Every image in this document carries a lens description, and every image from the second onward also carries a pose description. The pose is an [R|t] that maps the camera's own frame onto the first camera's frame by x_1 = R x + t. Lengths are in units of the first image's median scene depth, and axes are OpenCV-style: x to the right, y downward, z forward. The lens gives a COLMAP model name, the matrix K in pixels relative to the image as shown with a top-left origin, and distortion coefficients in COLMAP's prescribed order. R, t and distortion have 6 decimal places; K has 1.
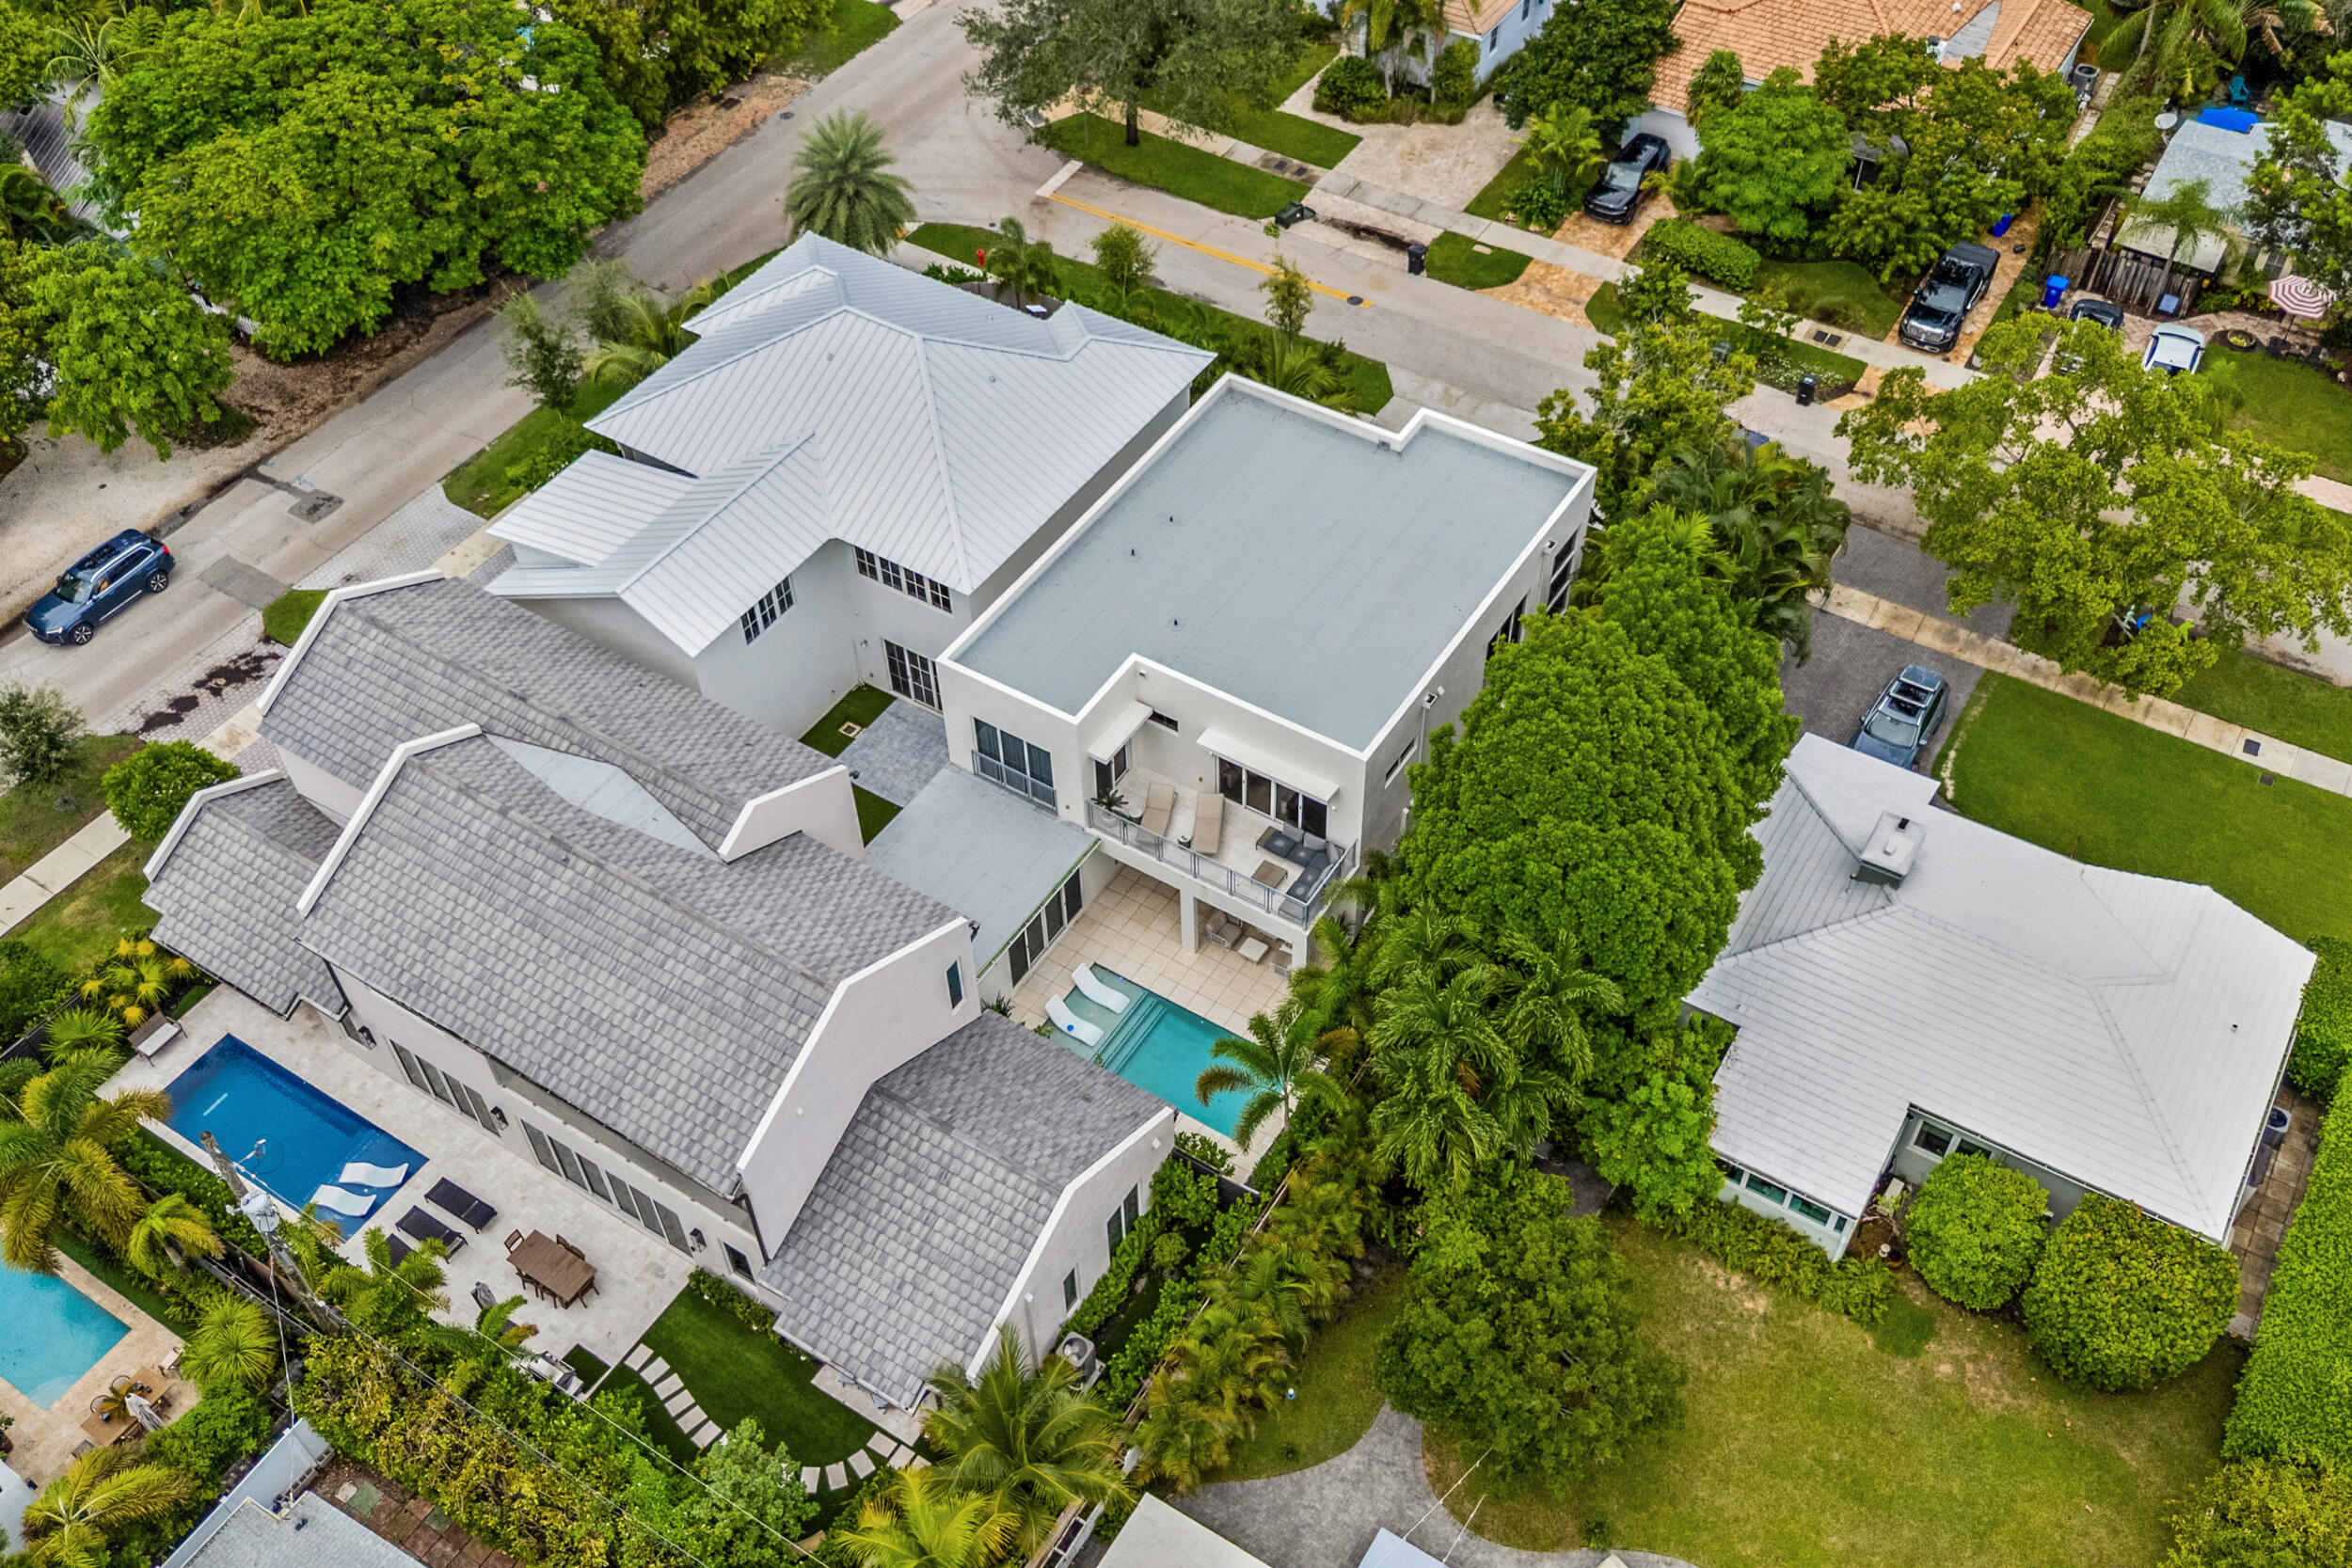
lens RADIAL K [[2039.4, 0, 1280.1], [0, 2039.4, 558.0], [0, 0, 1]] dist [0.048706, 0.005631]
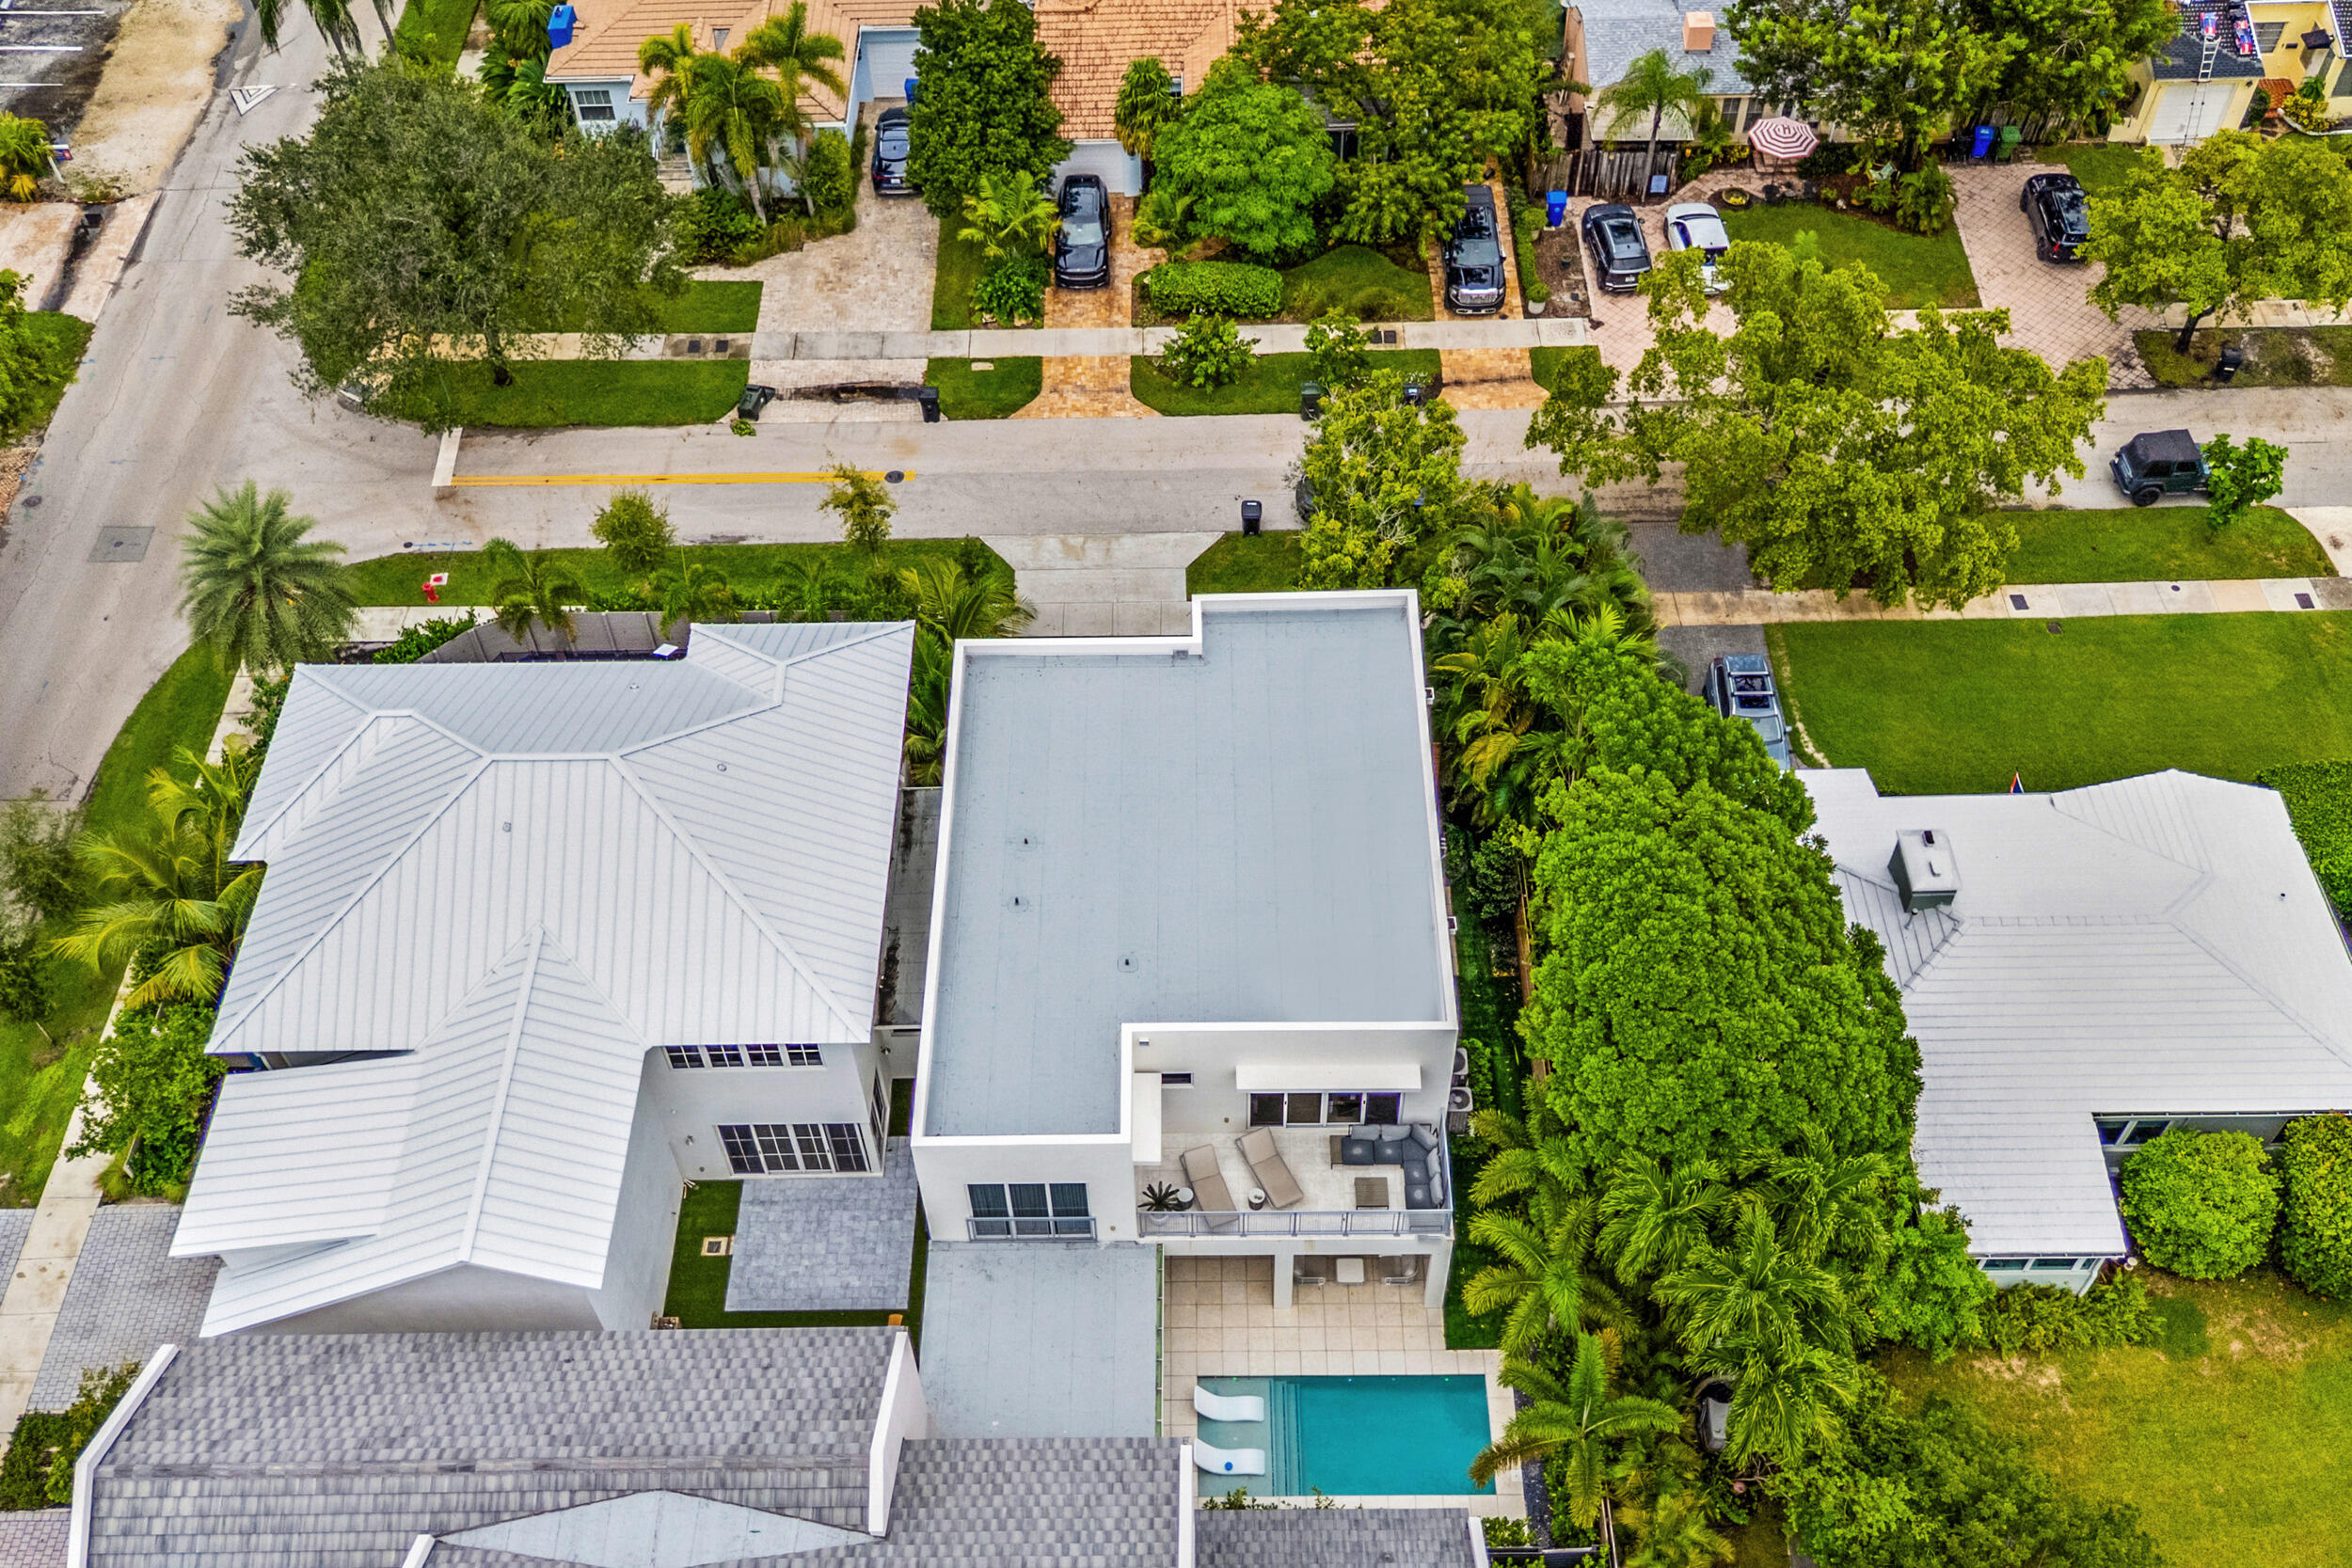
lens RADIAL K [[2096.0, 0, 1198.1], [0, 2096.0, 764.6], [0, 0, 1]] dist [0.111567, -0.175956]
pose [[0.862380, -0.396786, 0.314422, -0.179180], [0.361216, 0.917406, 0.166999, -0.119222], [-0.354716, -0.030442, 0.934478, 0.138699]]
